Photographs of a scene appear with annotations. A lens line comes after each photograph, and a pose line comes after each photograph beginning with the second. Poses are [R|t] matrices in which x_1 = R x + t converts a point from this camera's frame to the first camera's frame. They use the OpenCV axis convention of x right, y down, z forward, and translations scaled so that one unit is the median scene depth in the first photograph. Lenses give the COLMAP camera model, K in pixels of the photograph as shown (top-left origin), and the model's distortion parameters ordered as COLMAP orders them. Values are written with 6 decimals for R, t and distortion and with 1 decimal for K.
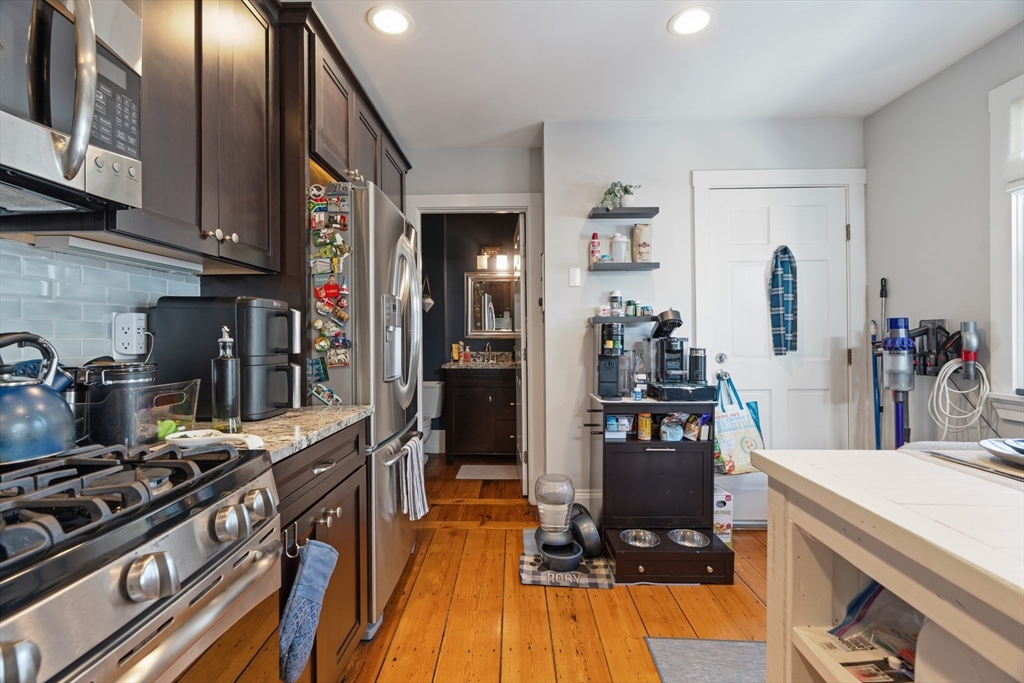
lens RADIAL K [[461.4, 0, 510.4], [0, 461.4, 338.7], [0, 0, 1]] dist [-0.001190, 0.000688]
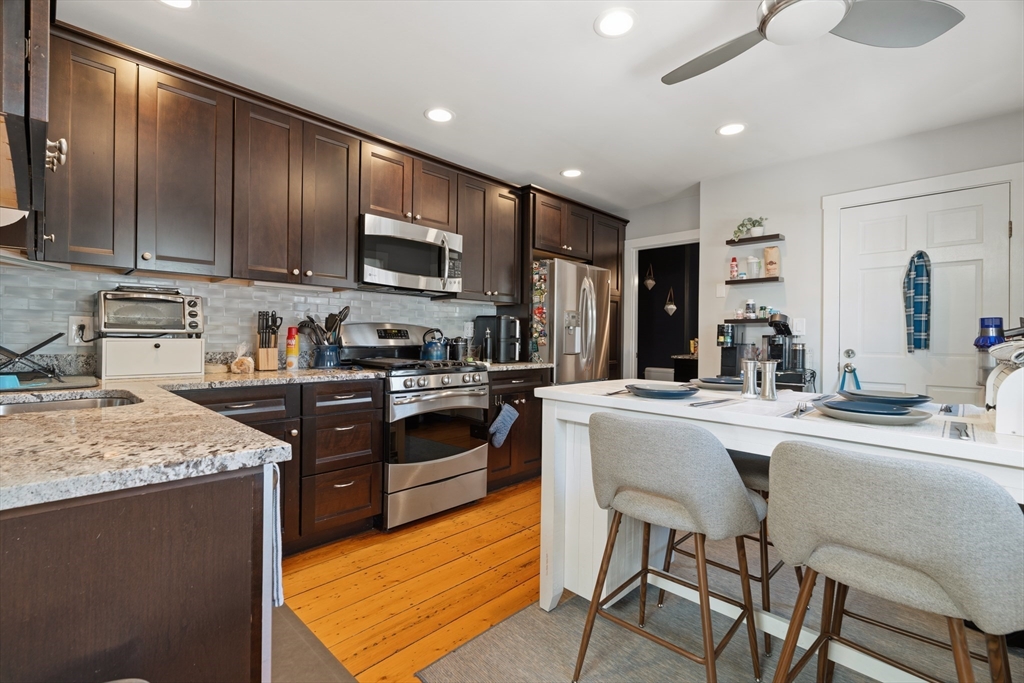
lens RADIAL K [[461.4, 0, 510.4], [0, 461.4, 338.7], [0, 0, 1]] dist [-0.001190, 0.000688]
pose [[0.730098, 0.016164, -0.683151, 1.005133], [-0.015558, 0.999854, 0.007030, 0.016749], [0.683165, 0.005496, 0.730243, -0.690885]]
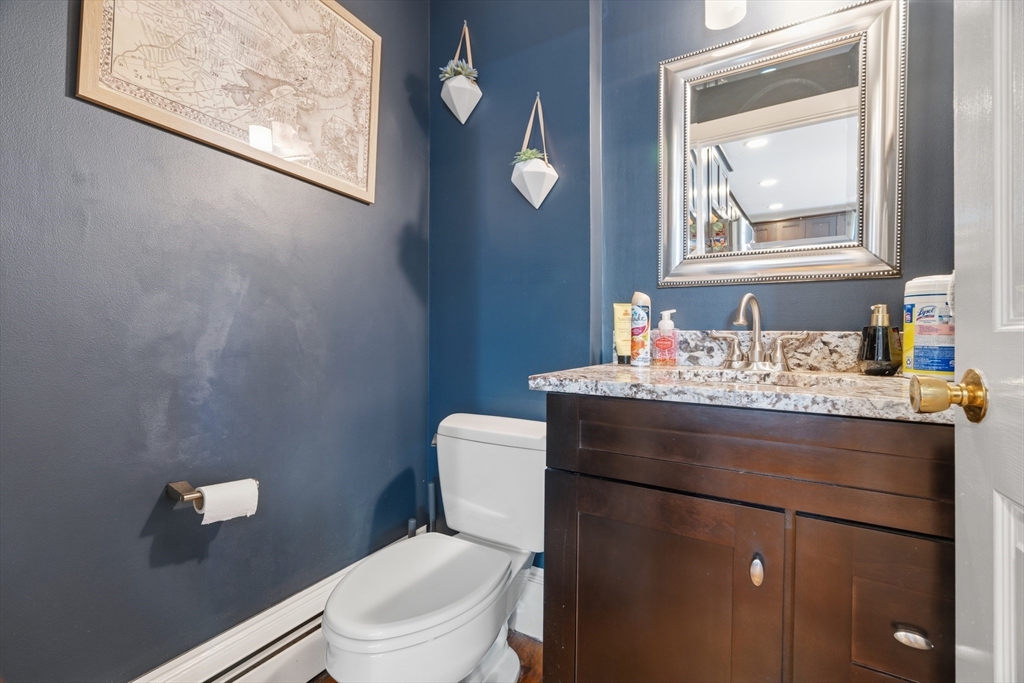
lens RADIAL K [[424.1, 0, 512.0], [0, 424.1, 341.5], [0, 0, 1]] dist [-0.000149, 0.000099]
pose [[0.873563, 0.009926, -0.486609, -0.129089], [-0.012516, 0.999920, -0.002073, 0.099891], [0.486549, 0.007901, 0.873617, 1.929499]]
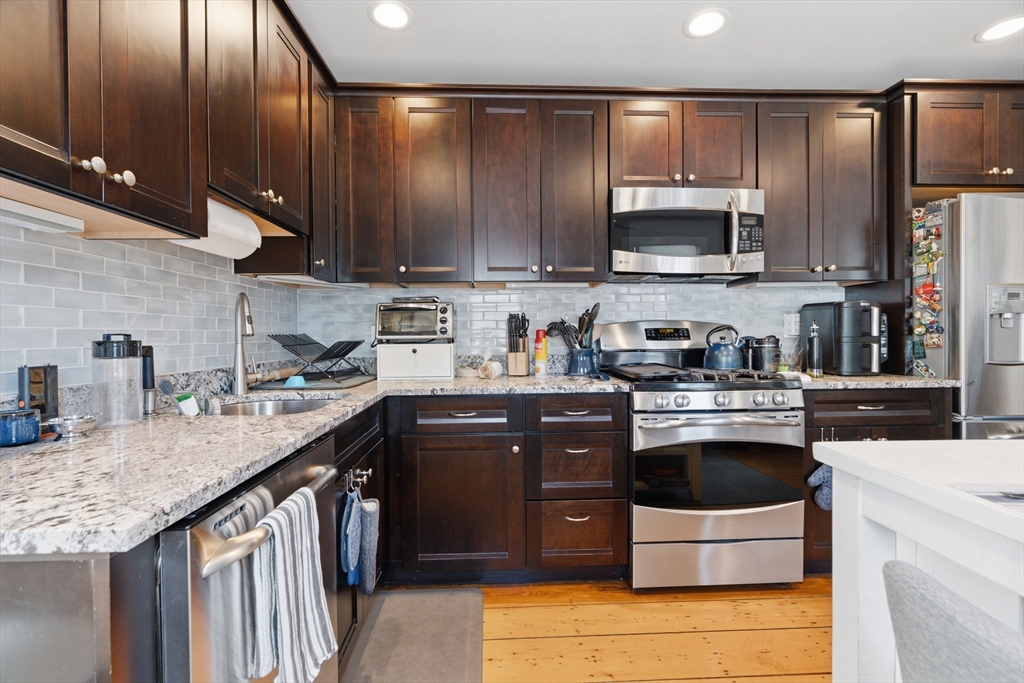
lens RADIAL K [[461.4, 0, 510.4], [0, 461.4, 338.7], [0, 0, 1]] dist [-0.001190, 0.000688]
pose [[0.058936, 0.016708, -0.998122, 0.828317], [0.009177, 0.999809, 0.017278, 0.003227], [0.998220, -0.010178, 0.058771, -0.238762]]
